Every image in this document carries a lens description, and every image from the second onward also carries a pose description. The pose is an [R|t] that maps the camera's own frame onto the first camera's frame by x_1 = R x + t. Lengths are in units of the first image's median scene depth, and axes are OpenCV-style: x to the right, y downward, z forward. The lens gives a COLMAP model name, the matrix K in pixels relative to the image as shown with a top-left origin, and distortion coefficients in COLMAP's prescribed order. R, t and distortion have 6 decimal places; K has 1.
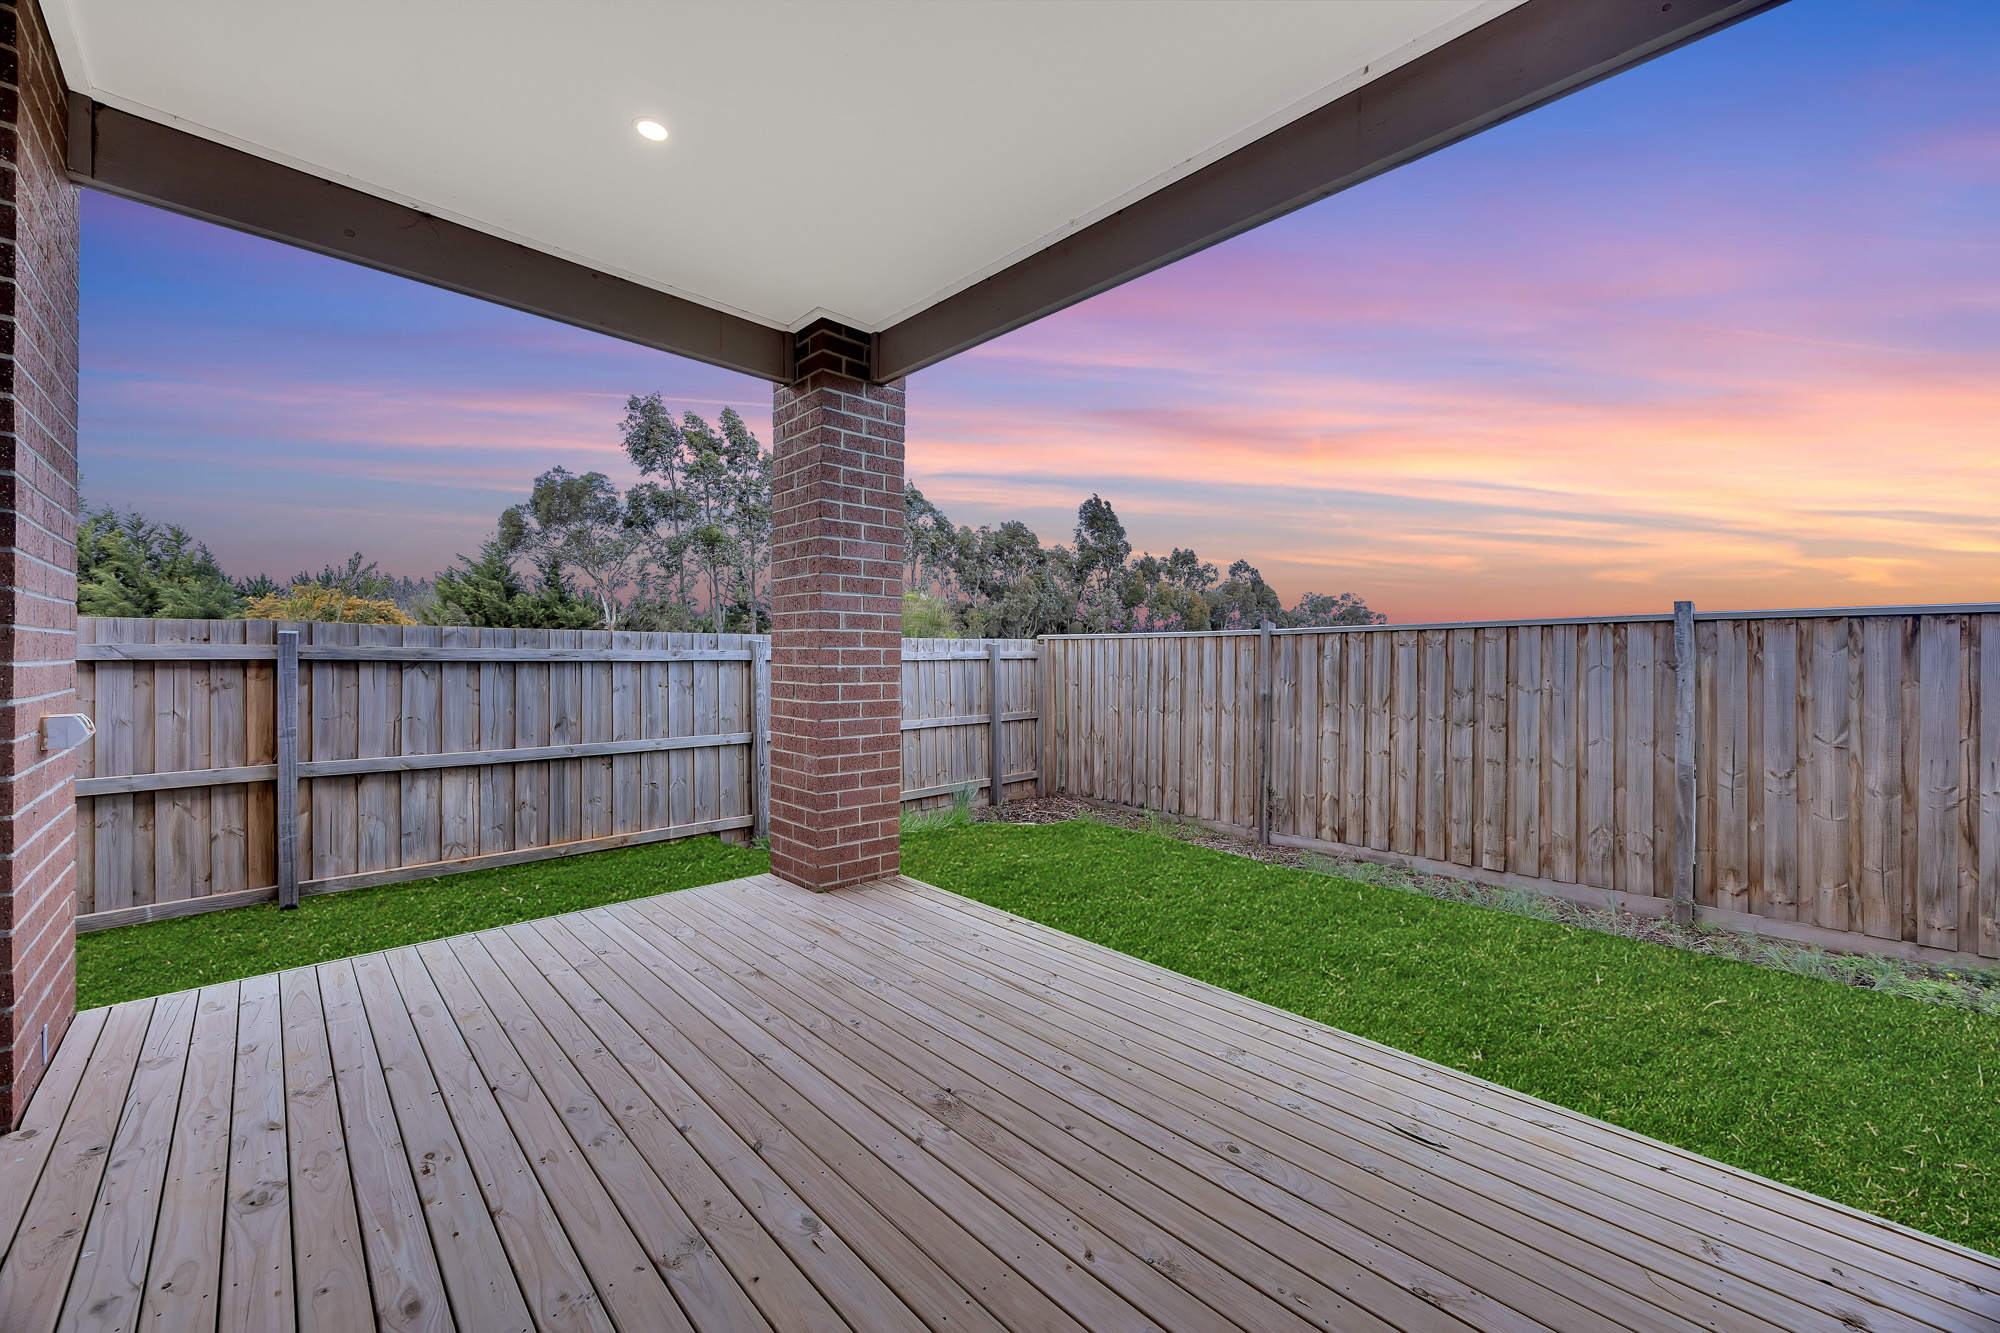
lens RADIAL K [[758.5, 0, 1001.6], [0, 758.5, 658.0], [0, 0, 1]] dist [-0.003749, 0.000572]
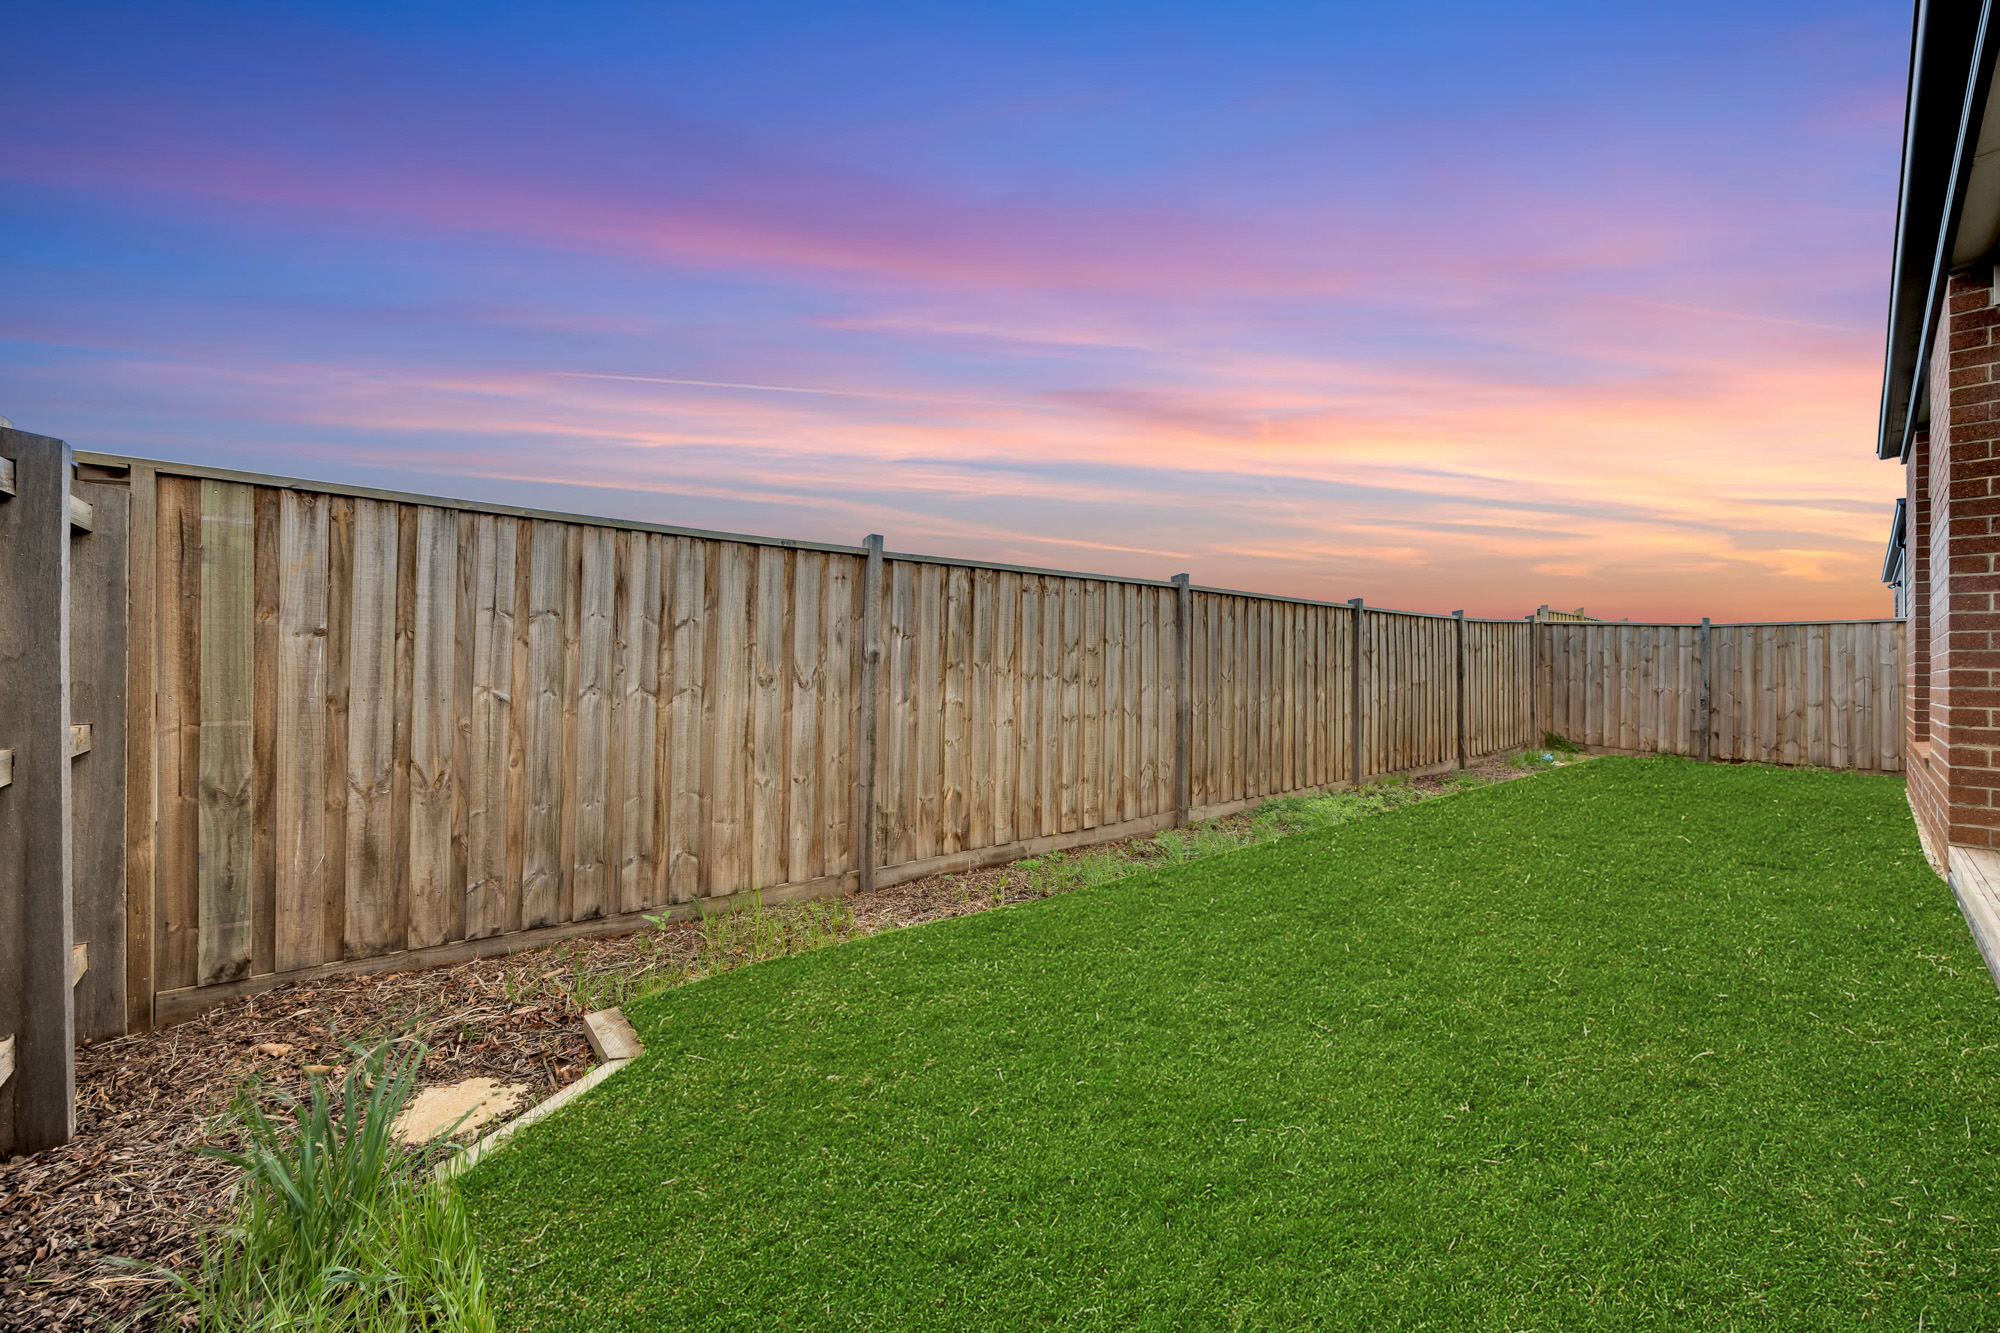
lens RADIAL K [[758.5, 0, 1001.6], [0, 758.5, 658.0], [0, 0, 1]] dist [-0.003749, 0.000572]
pose [[0.054867, 0.014309, 0.998391, -0.286289], [-0.009775, 0.999857, -0.013793, 0.064434], [-0.998446, -0.009003, 0.054999, 0.911616]]
